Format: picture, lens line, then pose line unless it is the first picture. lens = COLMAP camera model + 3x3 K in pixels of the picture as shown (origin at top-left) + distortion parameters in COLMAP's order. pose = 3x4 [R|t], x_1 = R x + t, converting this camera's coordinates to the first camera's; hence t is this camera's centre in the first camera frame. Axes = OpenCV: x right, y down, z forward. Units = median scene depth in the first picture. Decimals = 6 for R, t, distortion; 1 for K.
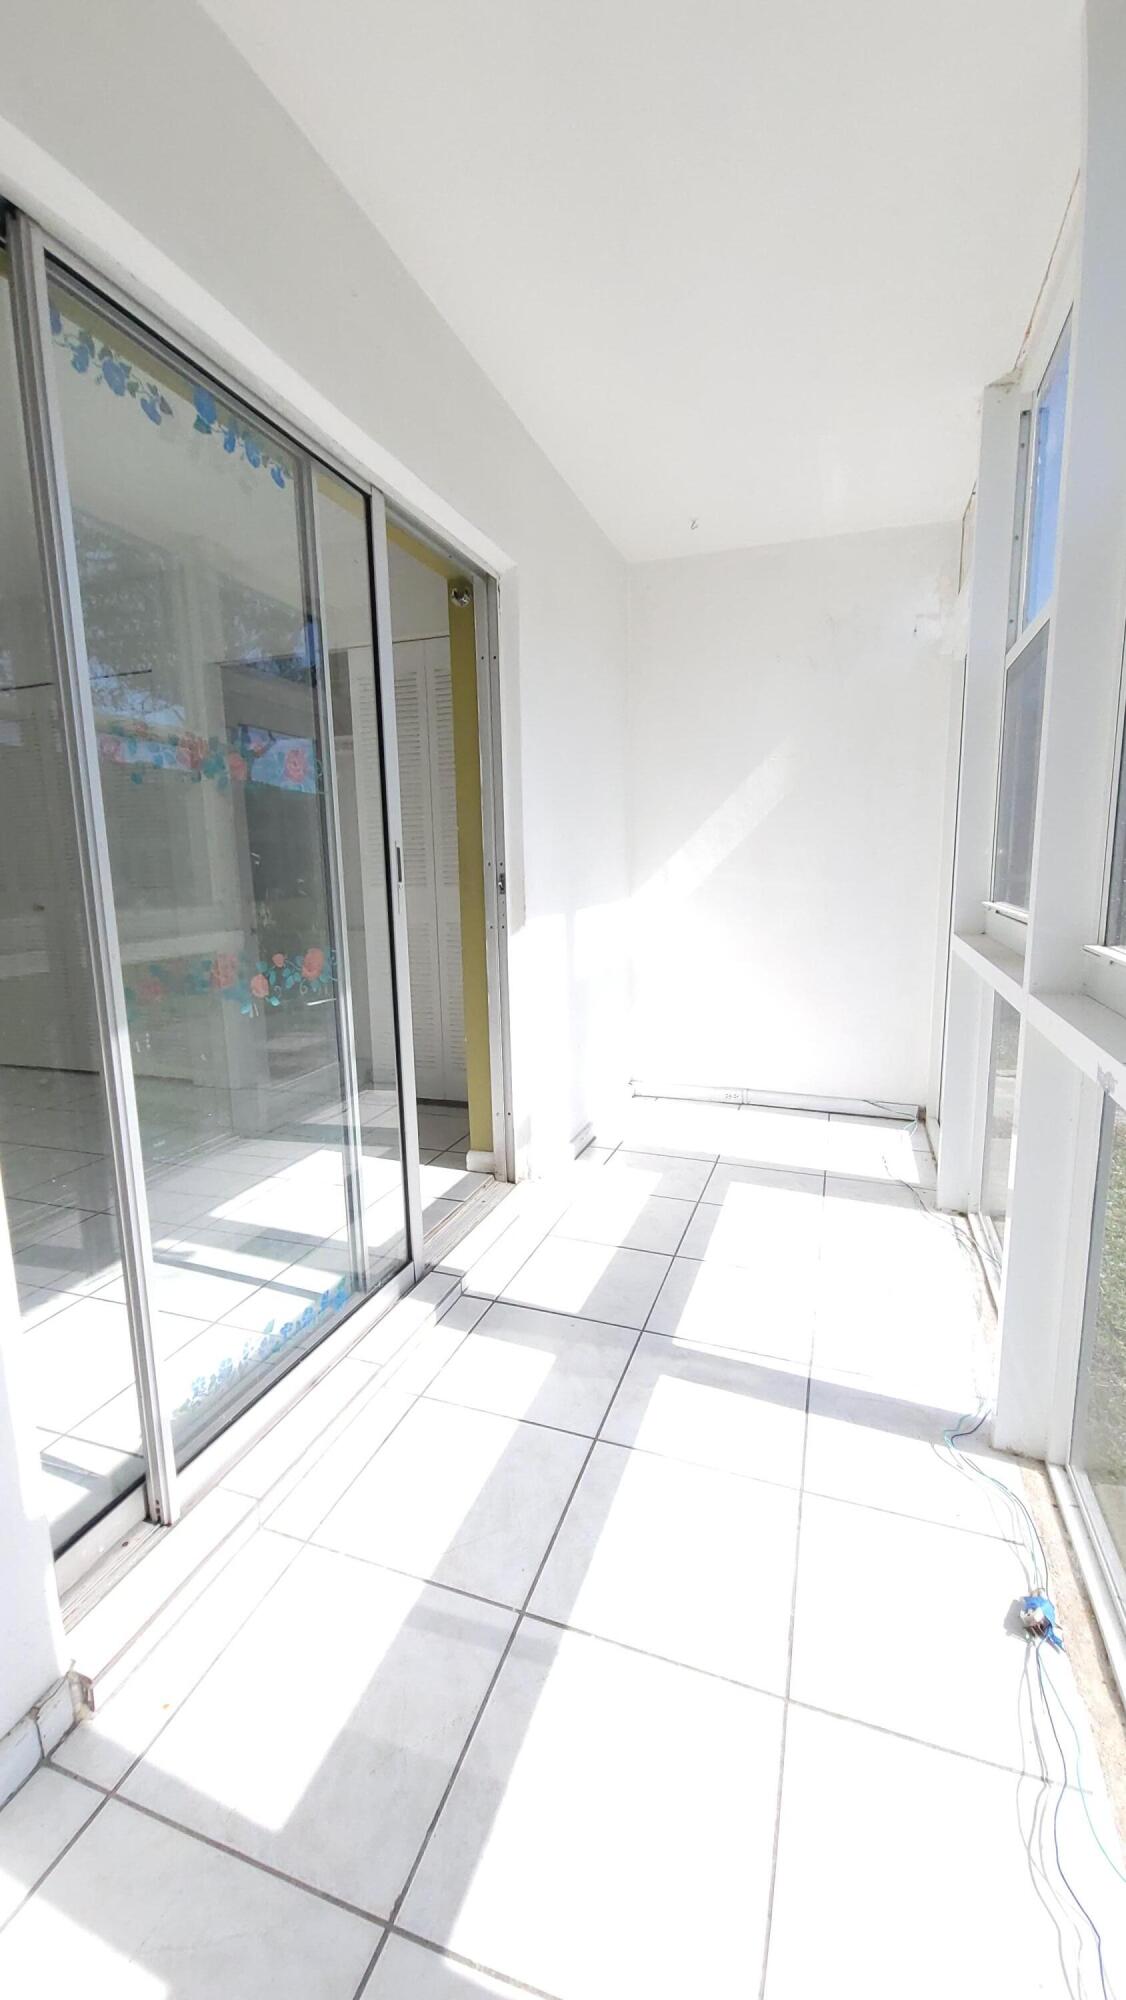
lens RADIAL K [[802.8, 0, 548.0], [0, 802.8, 1004.2], [0, 0, 1]] dist [0.000379, -0.000032]
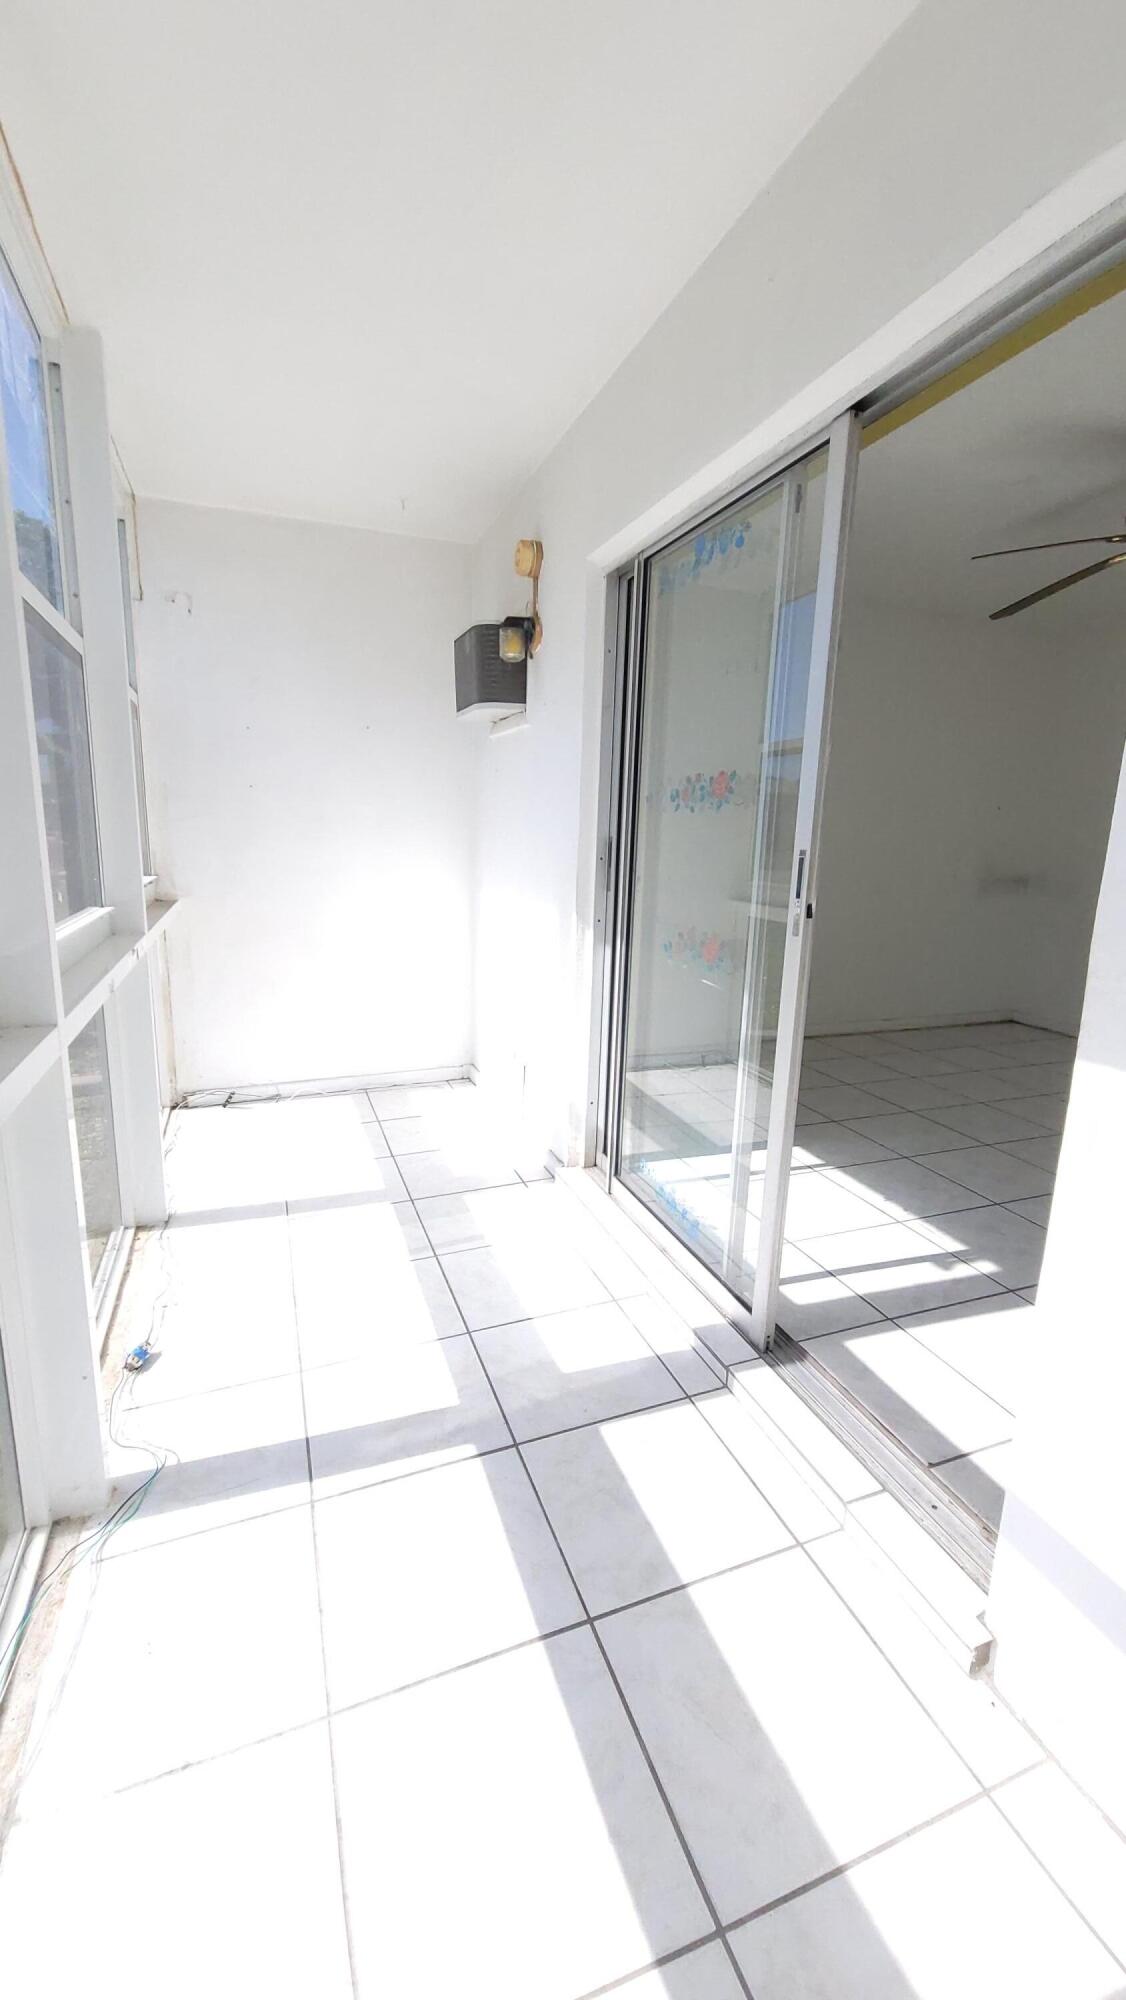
lens RADIAL K [[802.8, 0, 547.3], [0, 802.8, 994.3], [0, 0, 1]] dist [0.000379, -0.000032]
pose [[-0.769128, 0.122755, -0.627195, 0.598843], [-0.122779, 0.934718, 0.333507, -0.322742], [0.627190, 0.333516, -0.703847, 1.574542]]
